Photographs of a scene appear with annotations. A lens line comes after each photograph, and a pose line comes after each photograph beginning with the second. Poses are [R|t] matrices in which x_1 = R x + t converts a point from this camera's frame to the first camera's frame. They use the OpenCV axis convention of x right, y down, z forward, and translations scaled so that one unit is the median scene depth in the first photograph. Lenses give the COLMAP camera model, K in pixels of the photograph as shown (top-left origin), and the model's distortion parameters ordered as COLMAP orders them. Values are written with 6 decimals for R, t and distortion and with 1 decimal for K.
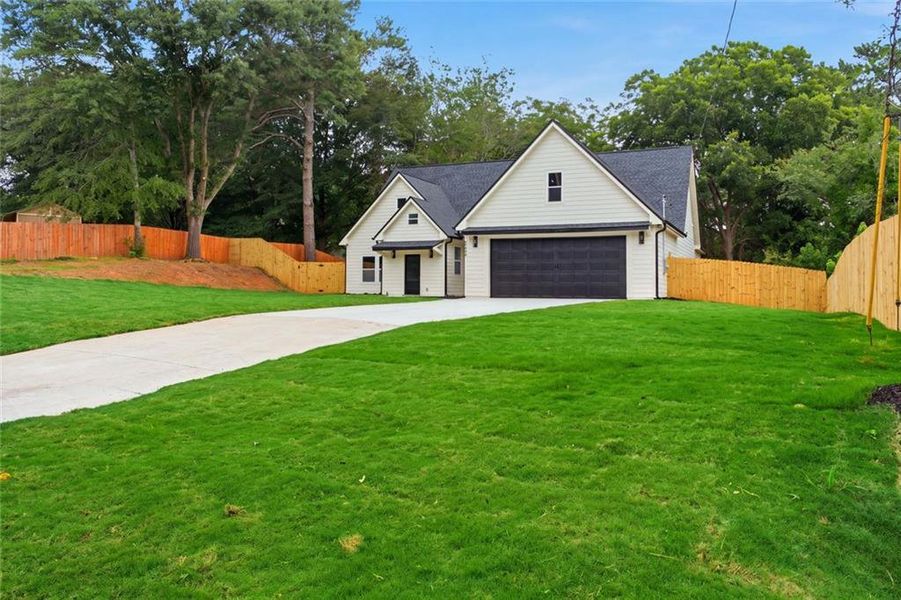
lens RADIAL K [[694.2, 0, 450.6], [0, 694.2, 251.5], [0, 0, 1]] dist [0.000577, 0.000551]
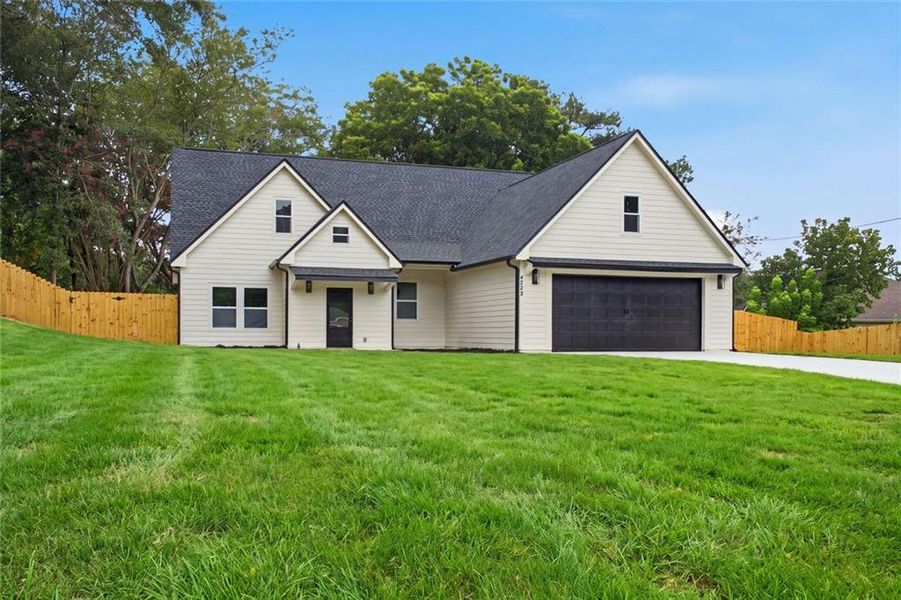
lens RADIAL K [[845.3, 0, 447.2], [0, 845.3, 335.6], [0, 0, 1]] dist [0.008412, 0.002898]
pose [[0.730366, -0.000813, 0.683055, -0.534779], [-0.037378, 0.998453, 0.041156, 0.012756], [-0.682032, -0.055590, 0.729206, 0.328243]]
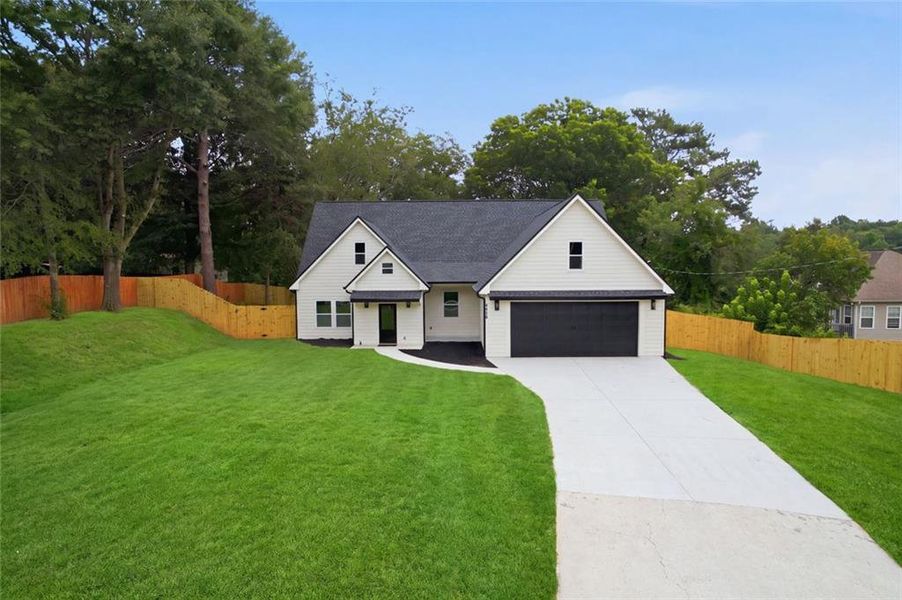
lens RADIAL K [[579.5, 0, 451.0], [0, 579.5, 300.0], [0, 0, 1]] dist [-0.048732, 0.001100]
pose [[0.913481, -0.035745, 0.405308, -0.308579], [-0.011883, 0.993365, 0.114388, -0.097708], [-0.406707, -0.109307, 0.906996, 0.201499]]
